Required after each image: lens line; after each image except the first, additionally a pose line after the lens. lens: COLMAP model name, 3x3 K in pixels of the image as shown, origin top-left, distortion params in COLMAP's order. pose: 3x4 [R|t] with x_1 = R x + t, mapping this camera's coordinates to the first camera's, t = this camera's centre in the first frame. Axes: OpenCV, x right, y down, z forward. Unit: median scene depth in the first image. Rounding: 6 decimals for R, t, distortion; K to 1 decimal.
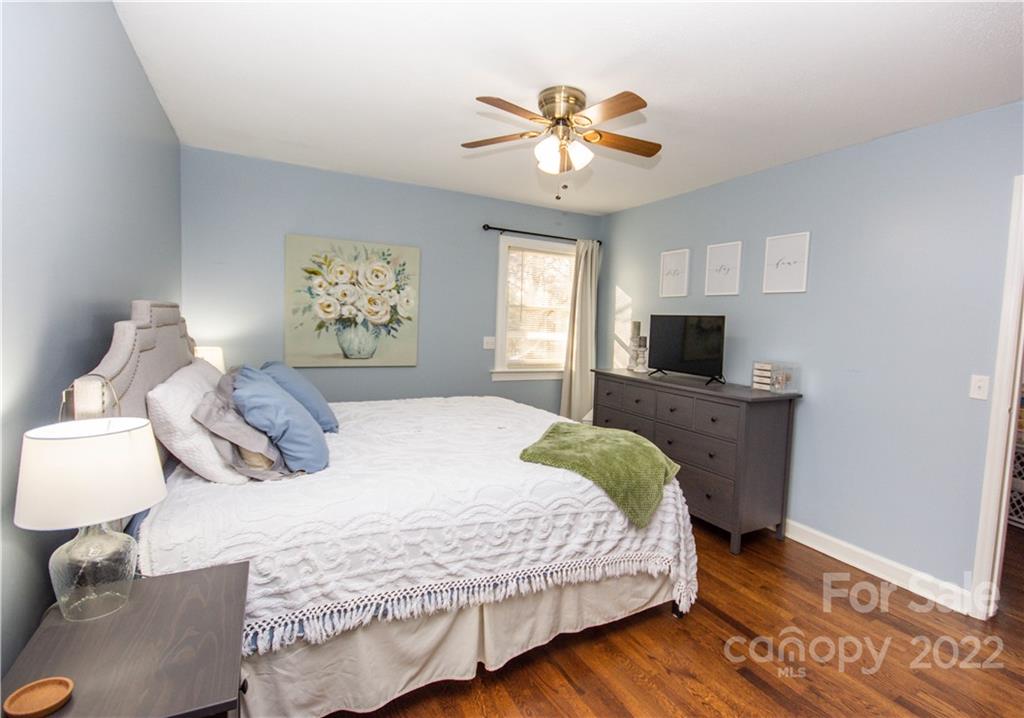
lens RADIAL K [[486.6, 0, 514.1], [0, 486.6, 352.7], [0, 0, 1]] dist [0.000088, 0.000045]
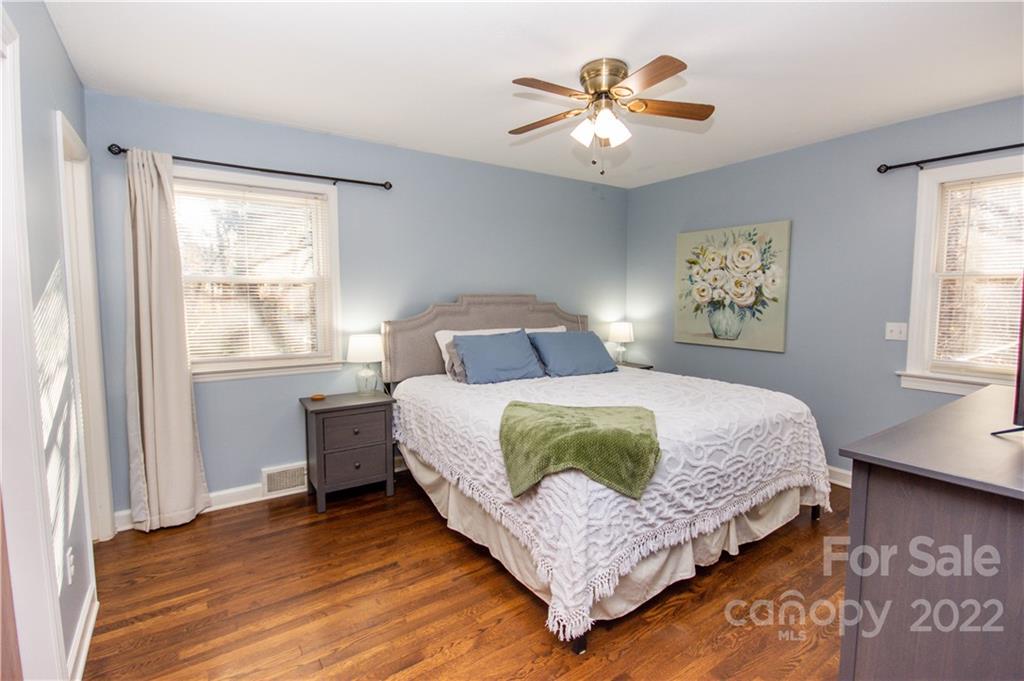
lens RADIAL K [[449.9, 0, 515.8], [0, 449.9, 334.8], [0, 0, 1]] dist [-0.001689, 0.000213]
pose [[0.139940, 0.047558, -0.989017, 0.579987], [-0.062139, 0.997299, 0.039164, -0.007369], [0.988208, 0.055976, 0.142517, 0.418121]]
